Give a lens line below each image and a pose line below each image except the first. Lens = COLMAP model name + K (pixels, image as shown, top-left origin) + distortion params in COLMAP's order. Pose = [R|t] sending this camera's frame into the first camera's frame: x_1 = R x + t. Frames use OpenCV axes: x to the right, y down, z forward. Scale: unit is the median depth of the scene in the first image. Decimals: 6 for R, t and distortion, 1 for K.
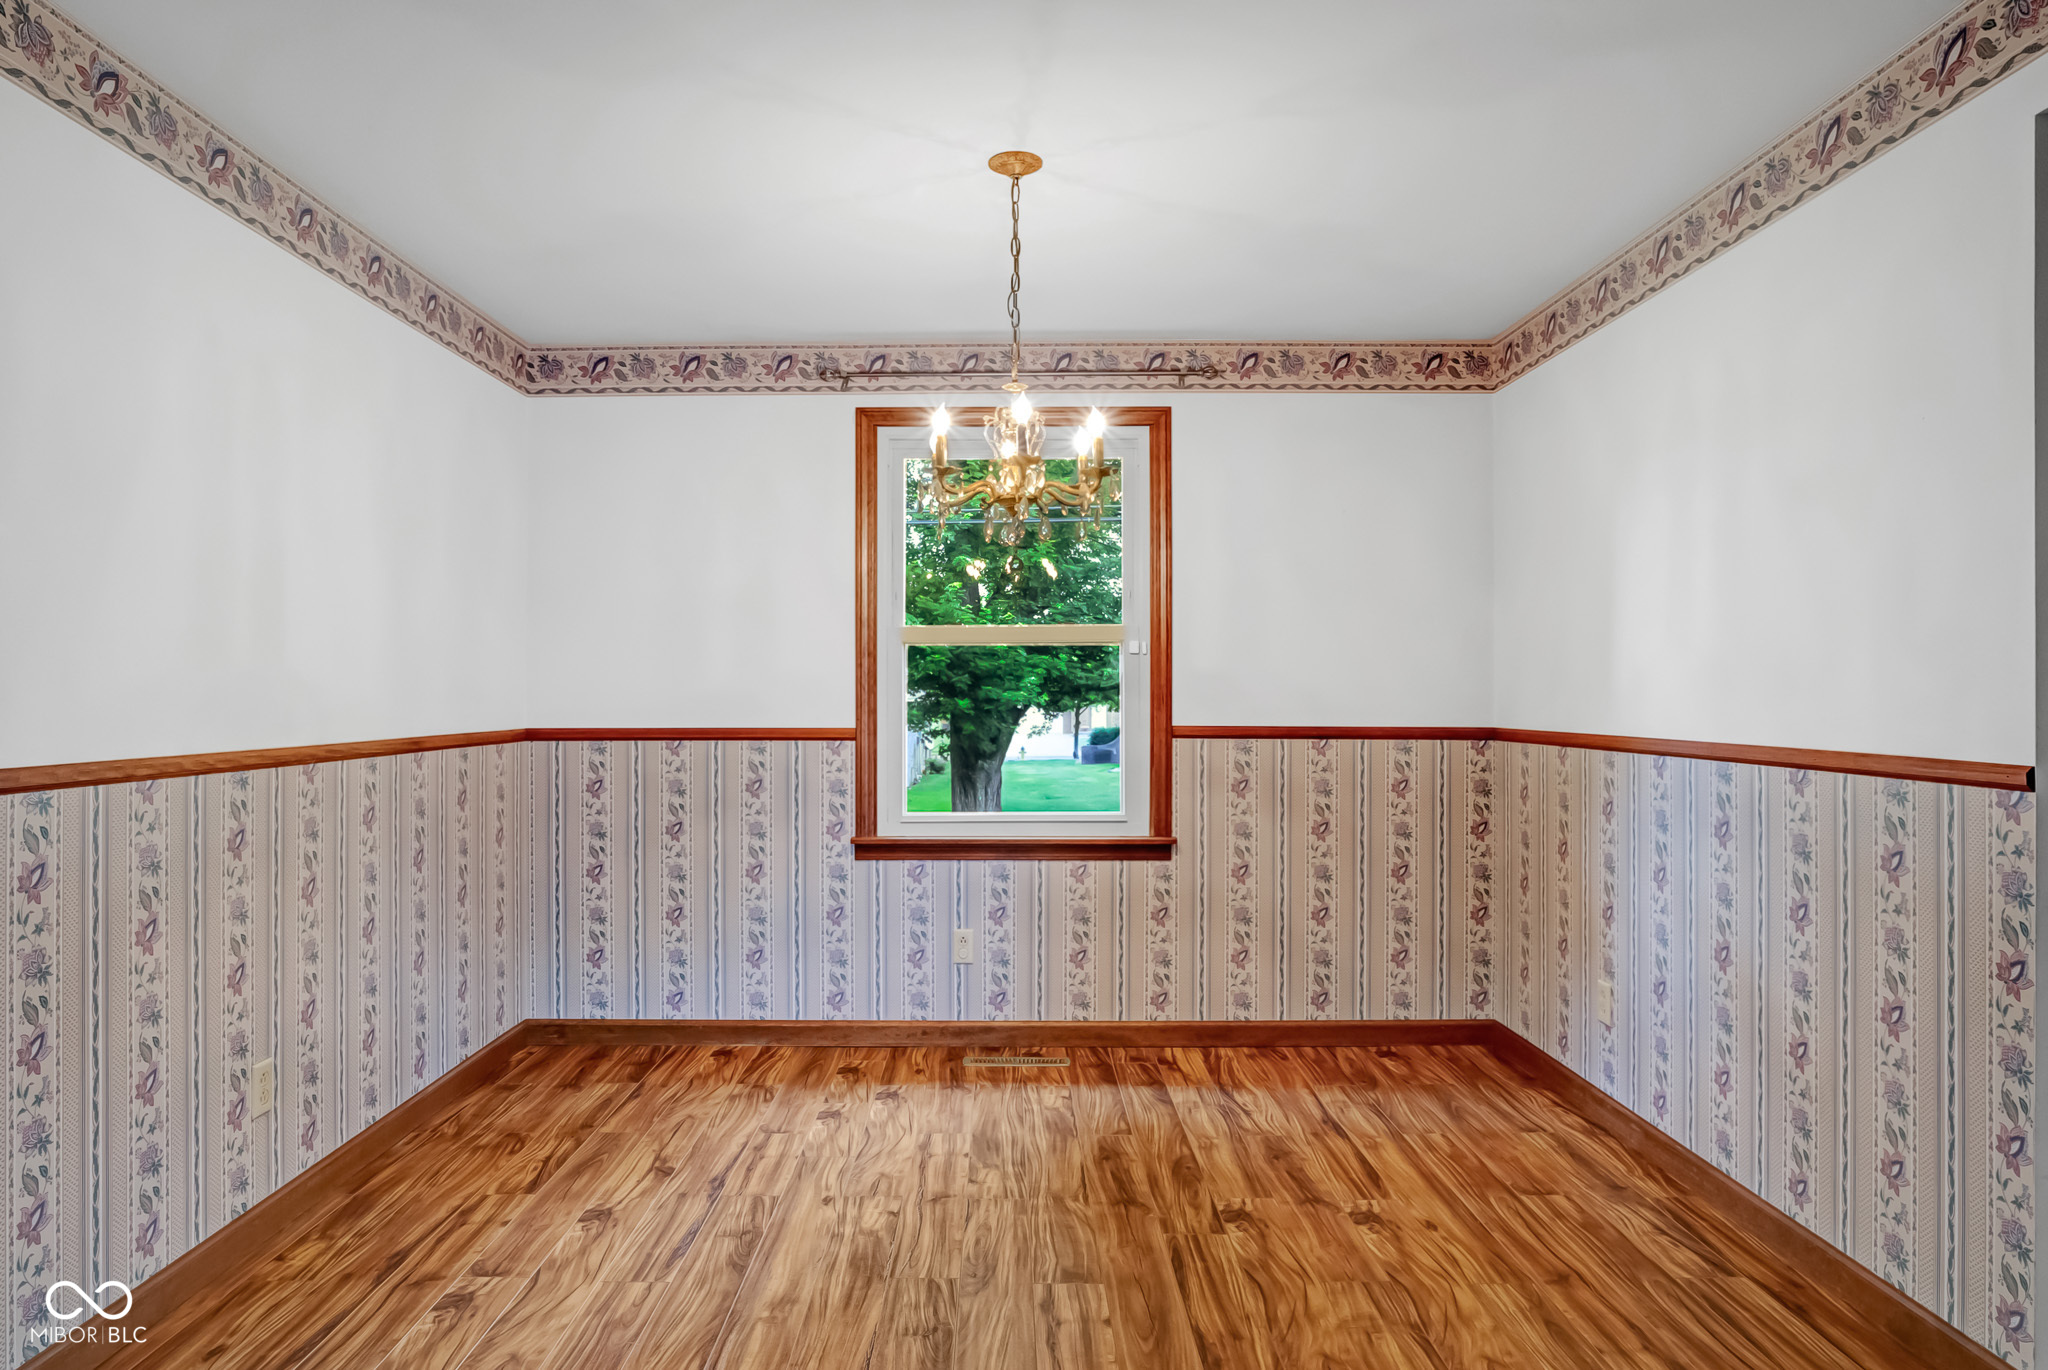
lens RADIAL K [[1207.8, 0, 1020.3], [0, 1207.8, 694.5], [0, 0, 1]] dist [-0.039659, 0.015777]
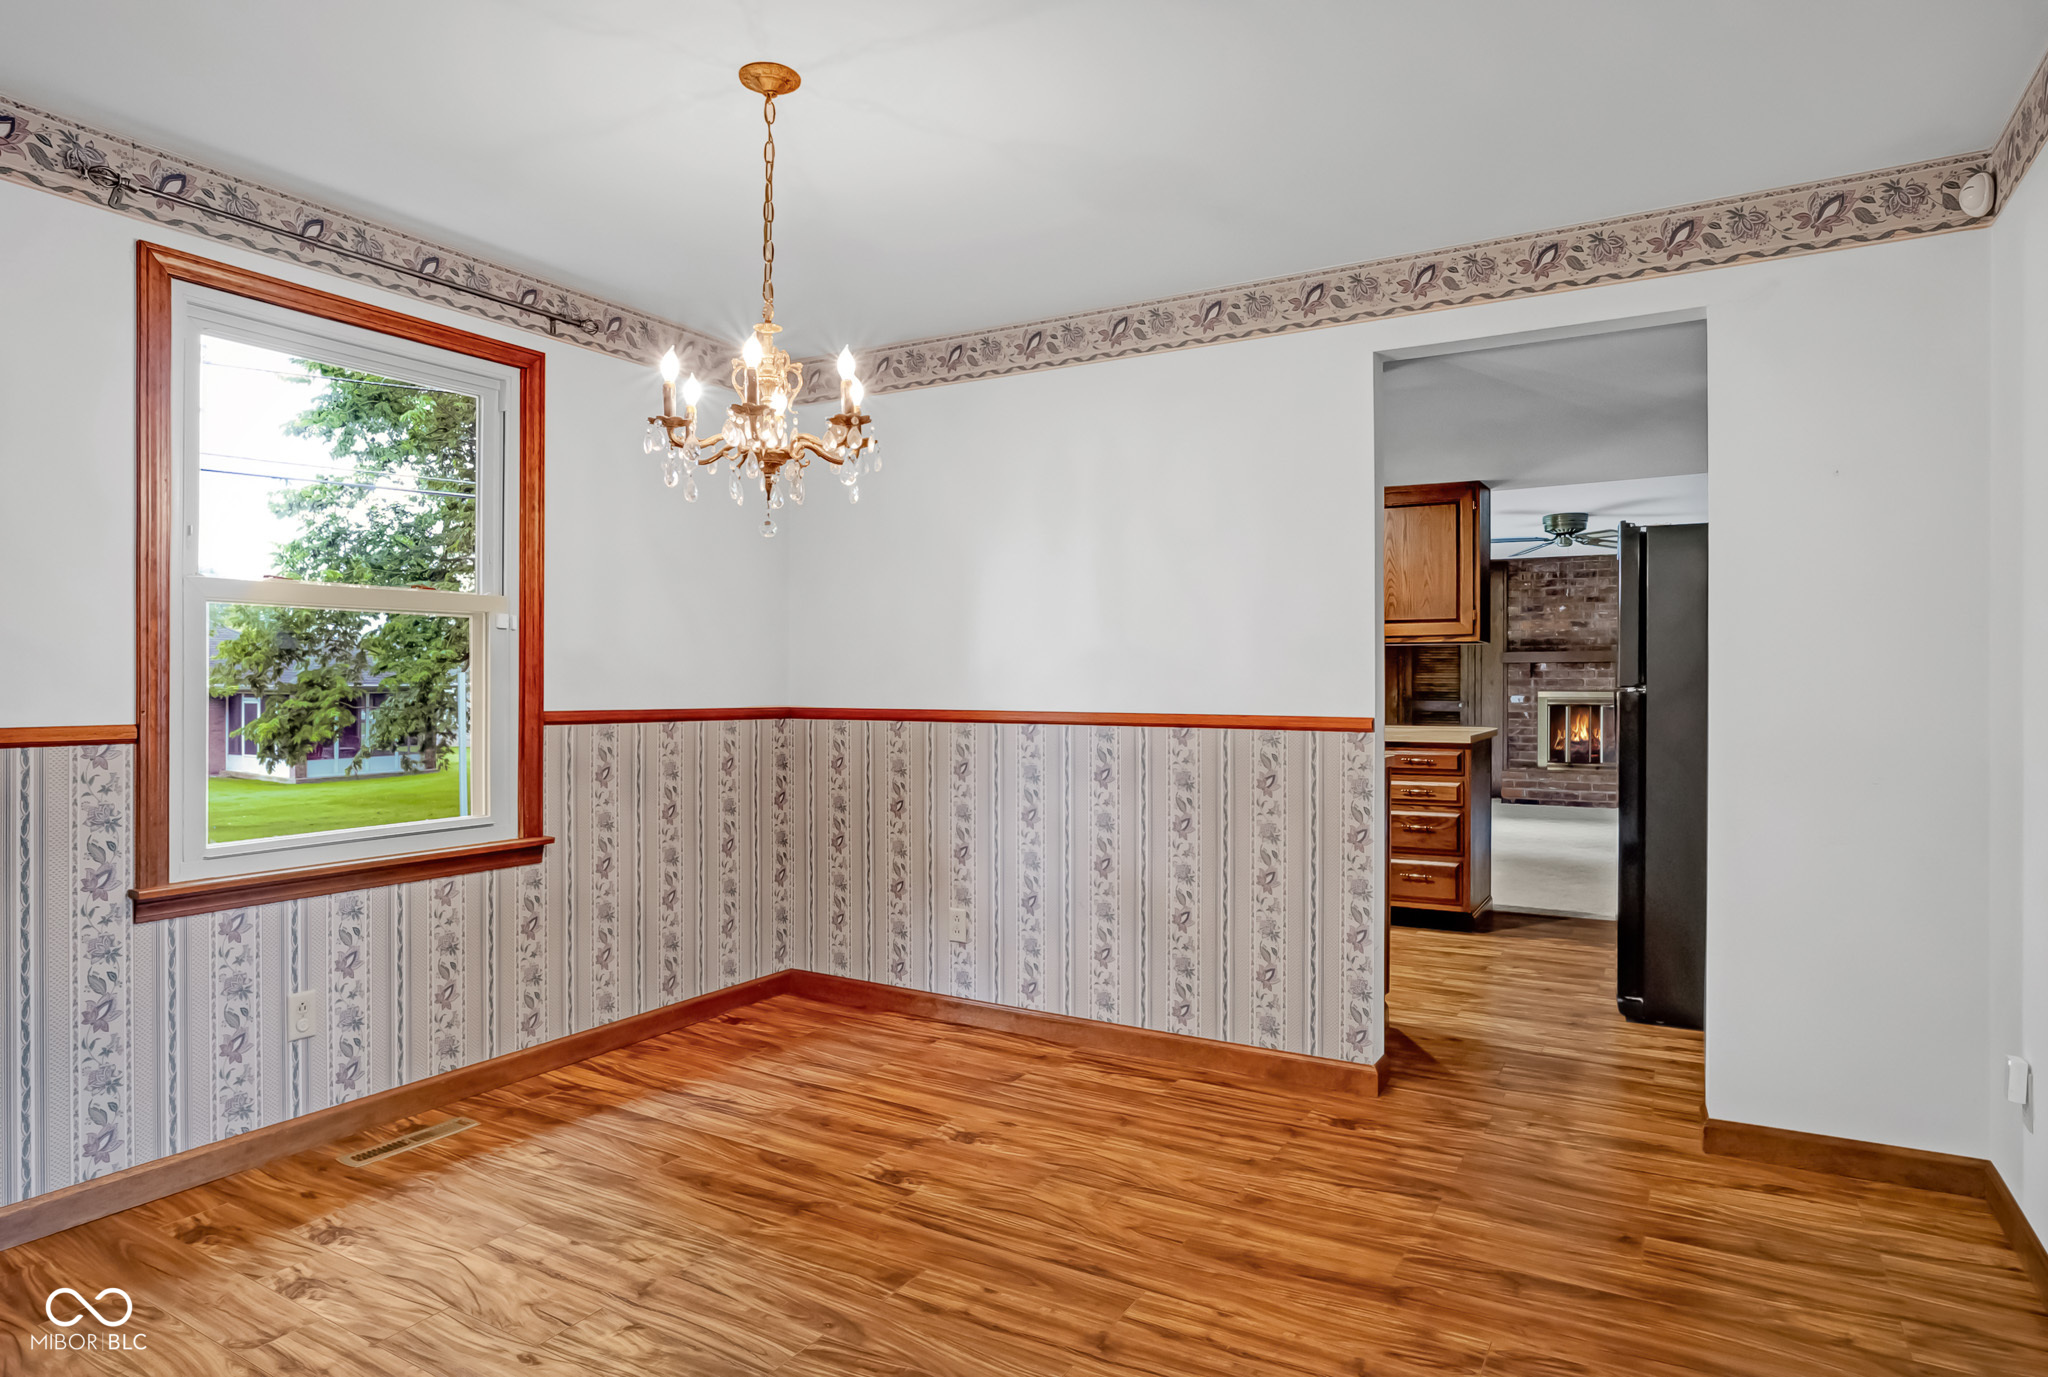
lens RADIAL K [[1207.8, 0, 948.1], [0, 1207.8, 672.6], [0, 0, 1]] dist [-0.039659, 0.015777]
pose [[0.516628, 0.006326, 0.856187, -0.482977], [-0.004246, 0.999979, -0.004826, 0.000532], [-0.856200, -0.001142, 0.516644, 0.290964]]
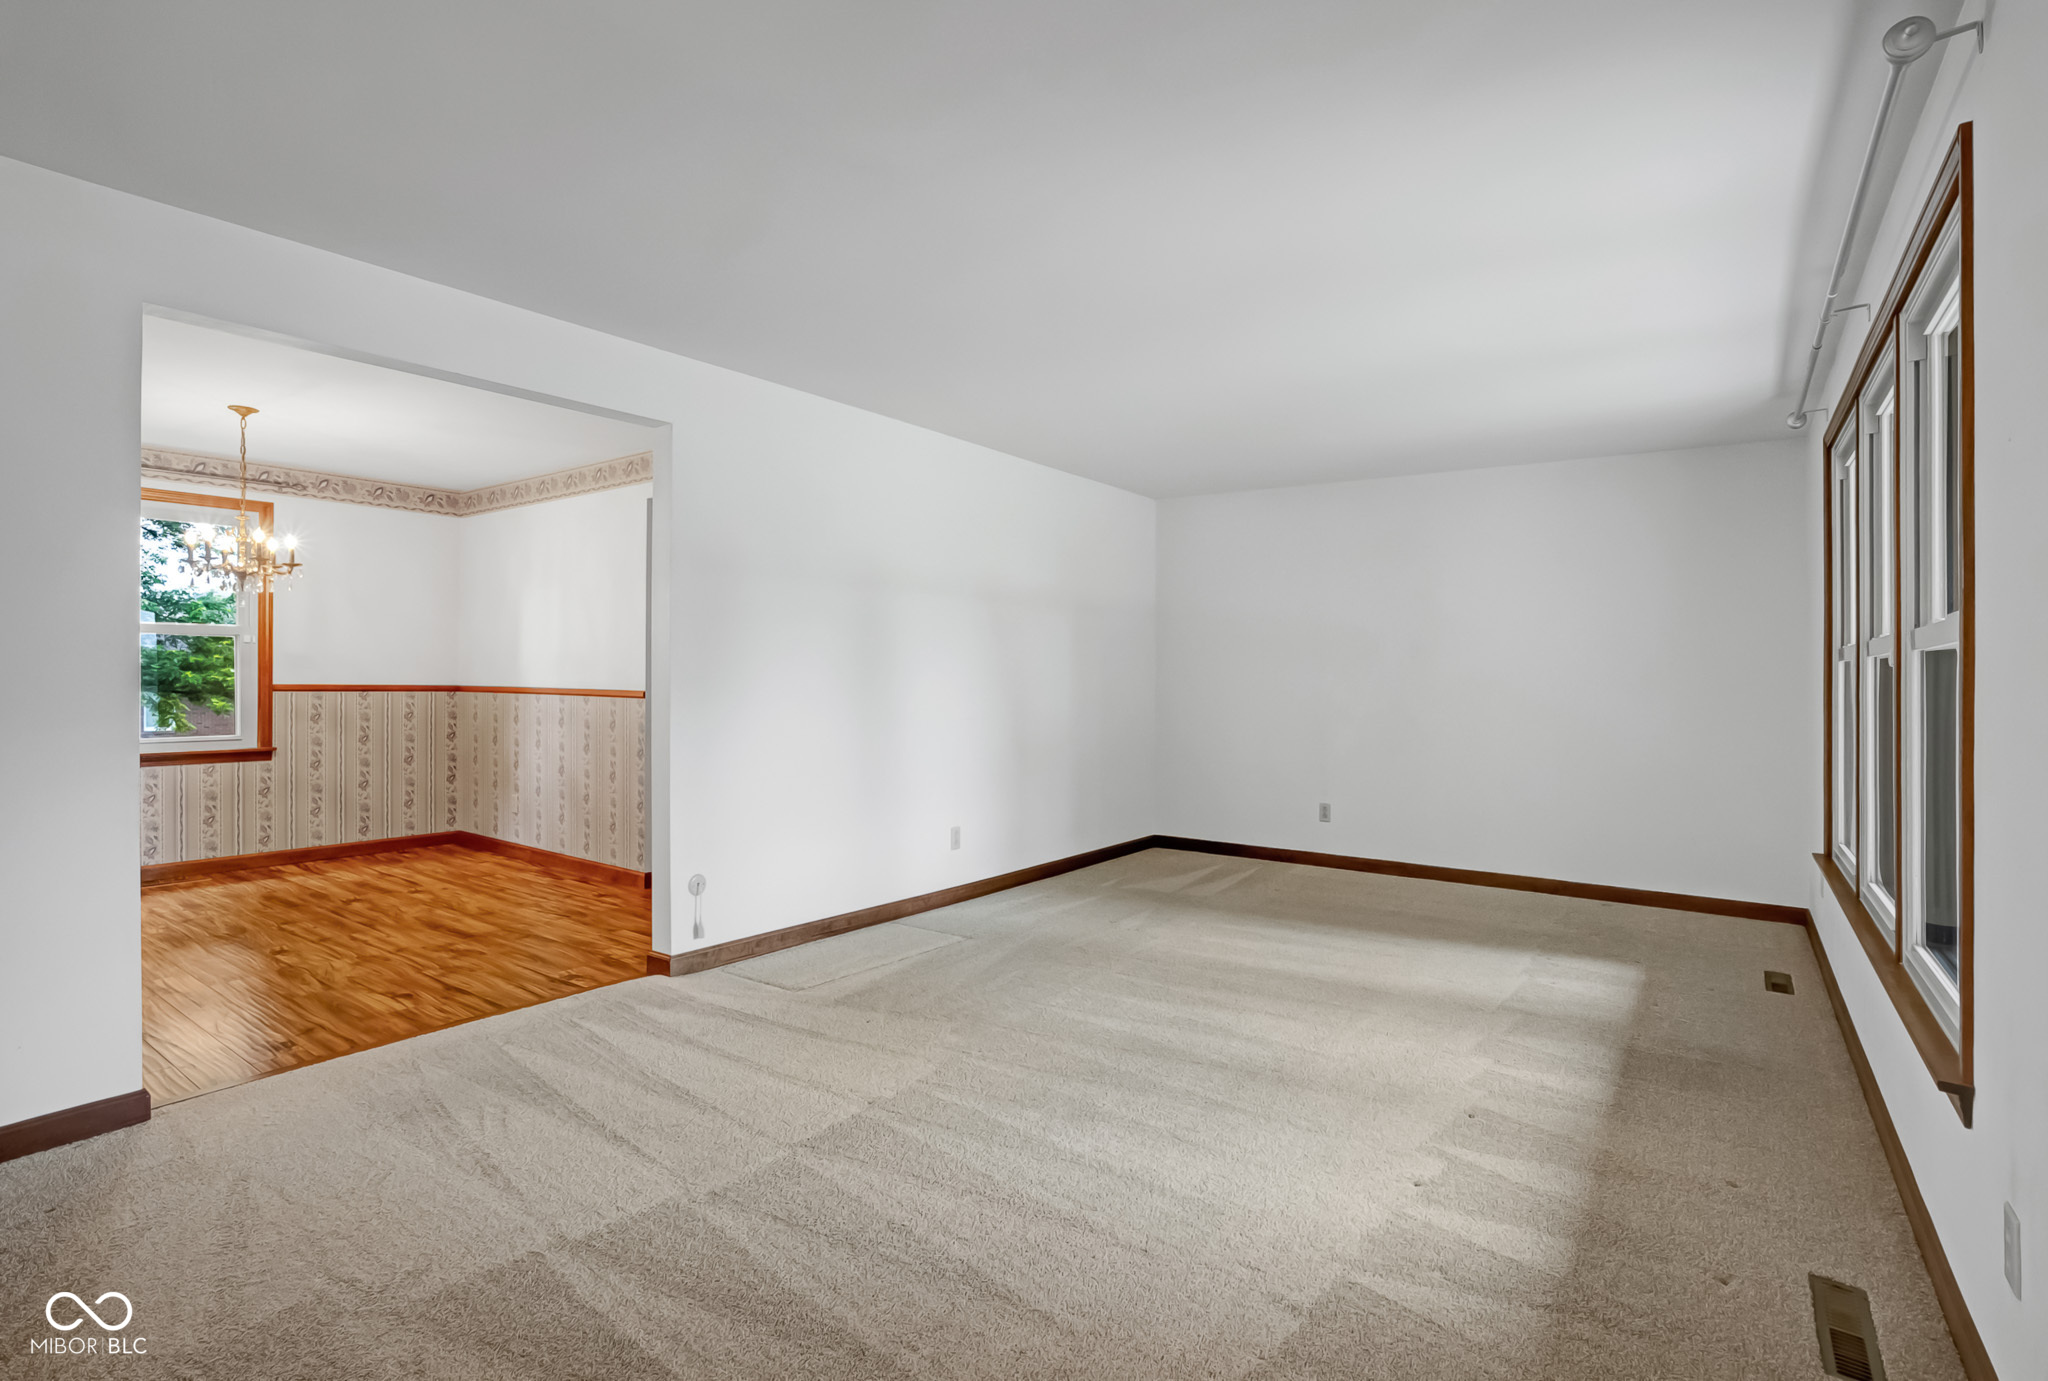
lens RADIAL K [[1071.2, 0, 1029.5], [0, 1071.2, 687.4], [0, 0, 1]] dist [-0.052171, 0.016191]
pose [[0.604855, -0.000625, 0.796336, -0.428772], [-0.010763, 0.999902, 0.008959, 0.004979], [-0.796263, -0.013990, 0.604789, -0.817509]]
